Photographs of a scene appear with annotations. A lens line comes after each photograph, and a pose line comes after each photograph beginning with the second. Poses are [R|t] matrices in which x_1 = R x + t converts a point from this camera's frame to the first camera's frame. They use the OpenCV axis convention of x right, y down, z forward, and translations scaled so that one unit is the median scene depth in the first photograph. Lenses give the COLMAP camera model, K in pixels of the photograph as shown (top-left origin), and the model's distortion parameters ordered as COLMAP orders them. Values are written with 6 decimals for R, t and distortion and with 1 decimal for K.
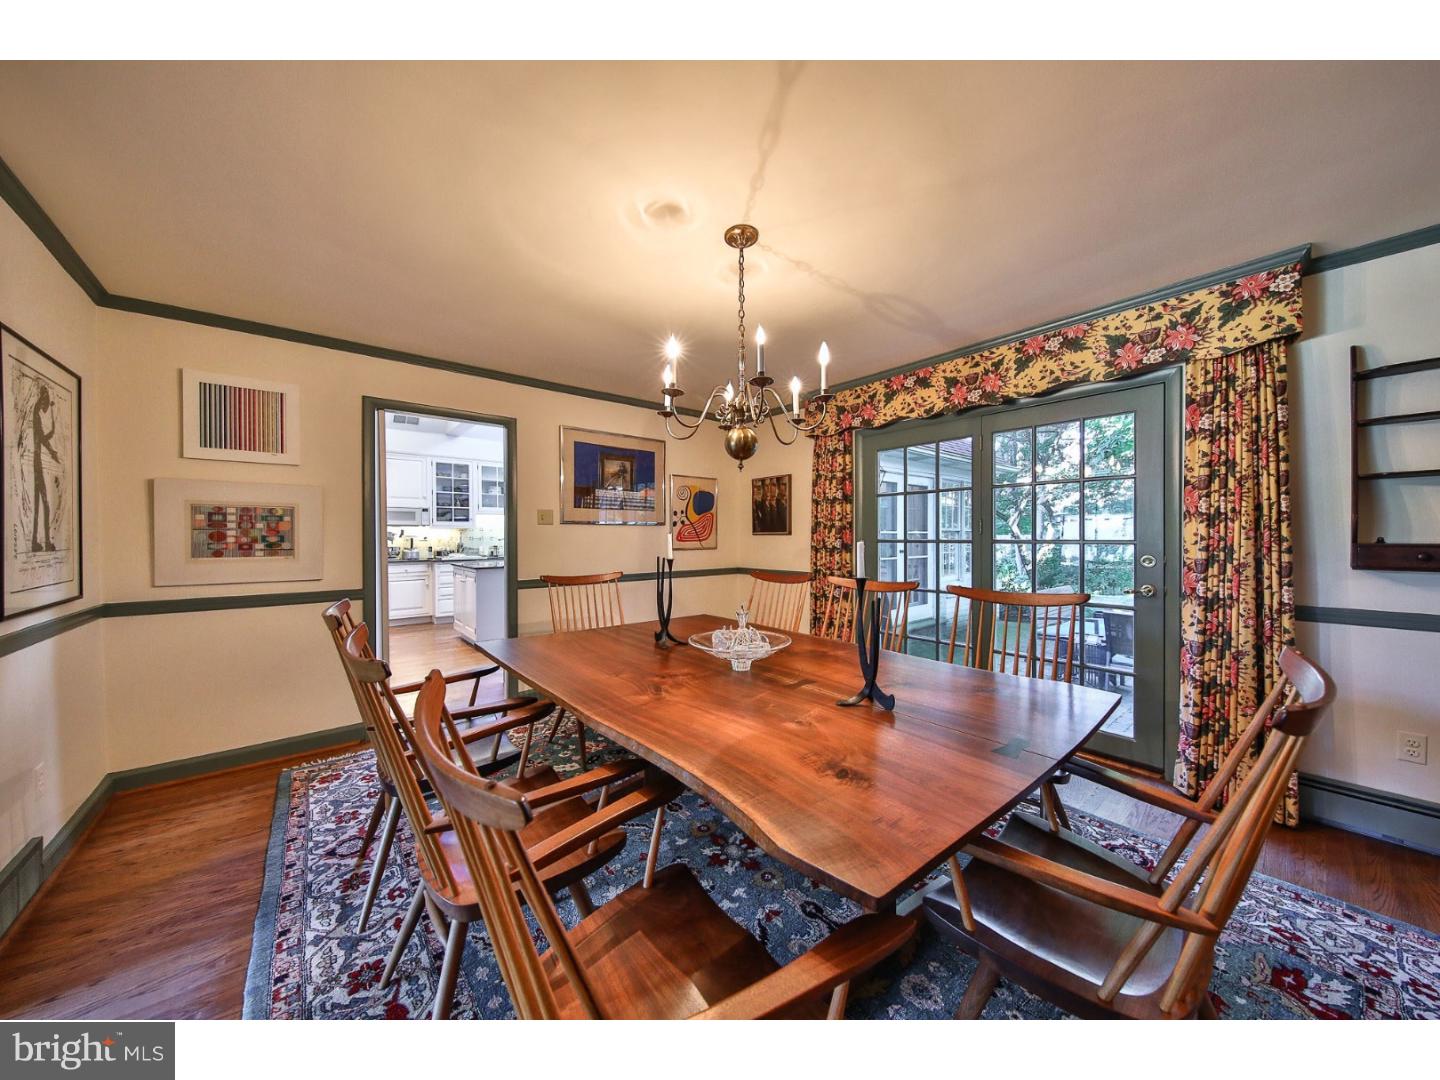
lens RADIAL K [[531.1, 0, 721.4], [0, 531.1, 536.6], [0, 0, 1]] dist [0.003170, 0.000086]
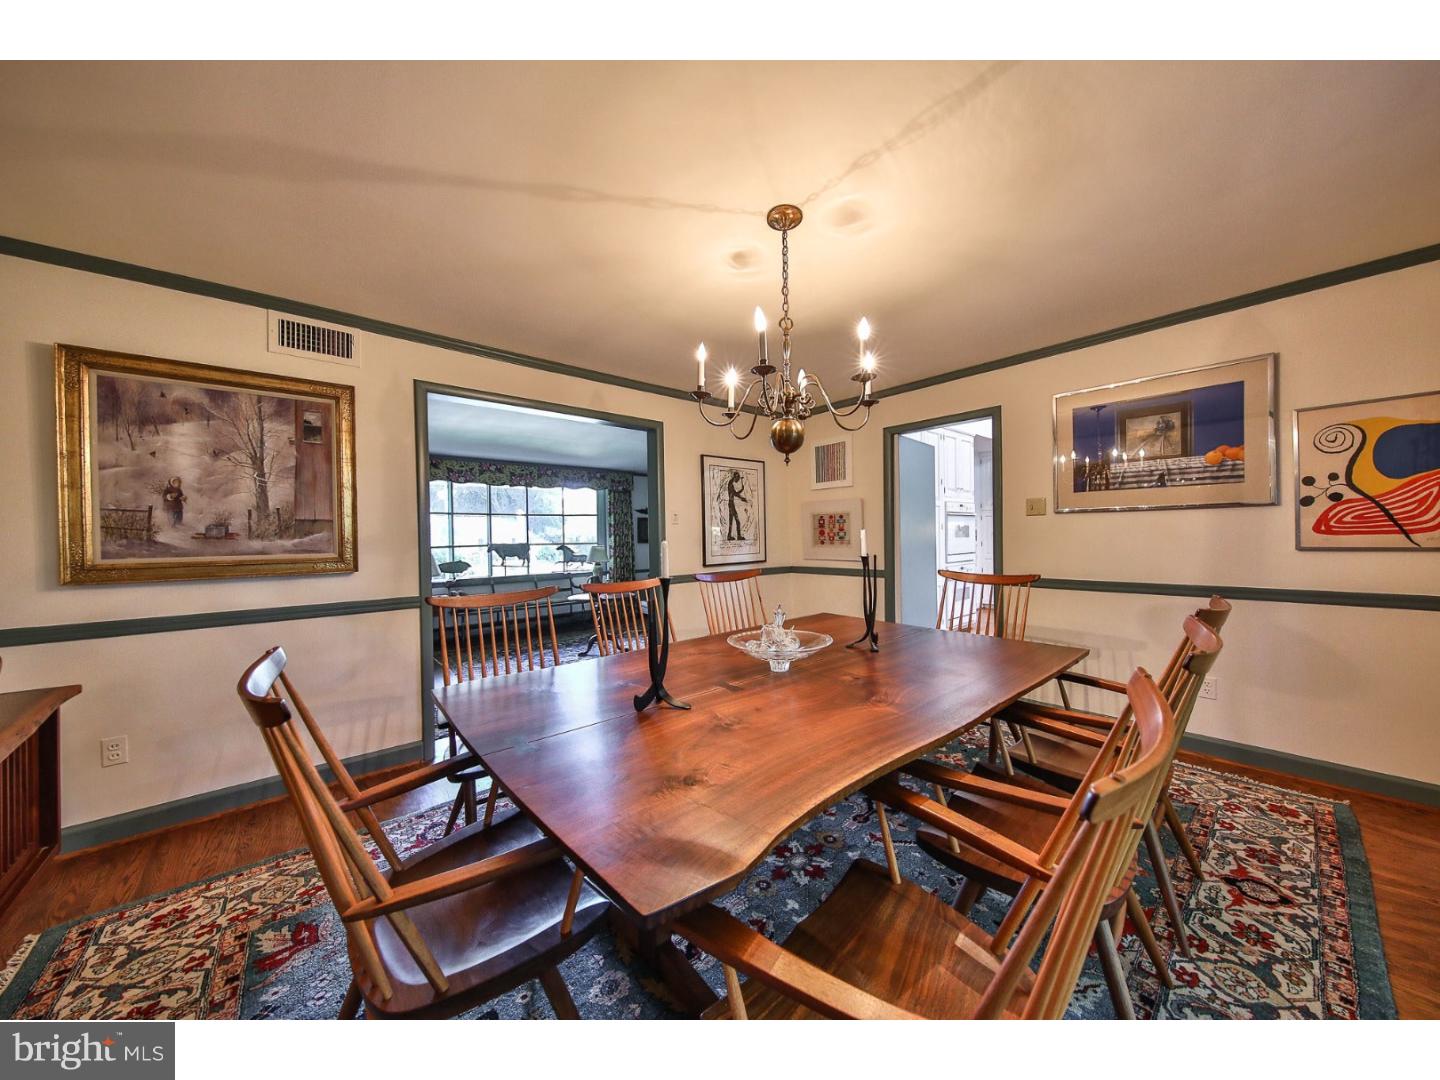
lens RADIAL K [[531.1, 0, 721.8], [0, 531.1, 536.6], [0, 0, 1]] dist [0.003170, 0.000086]
pose [[-0.051476, 0.006469, -0.998653, 0.730011], [0.016613, 0.999846, 0.005620, -0.002088], [0.998536, -0.016301, -0.051576, 0.680901]]
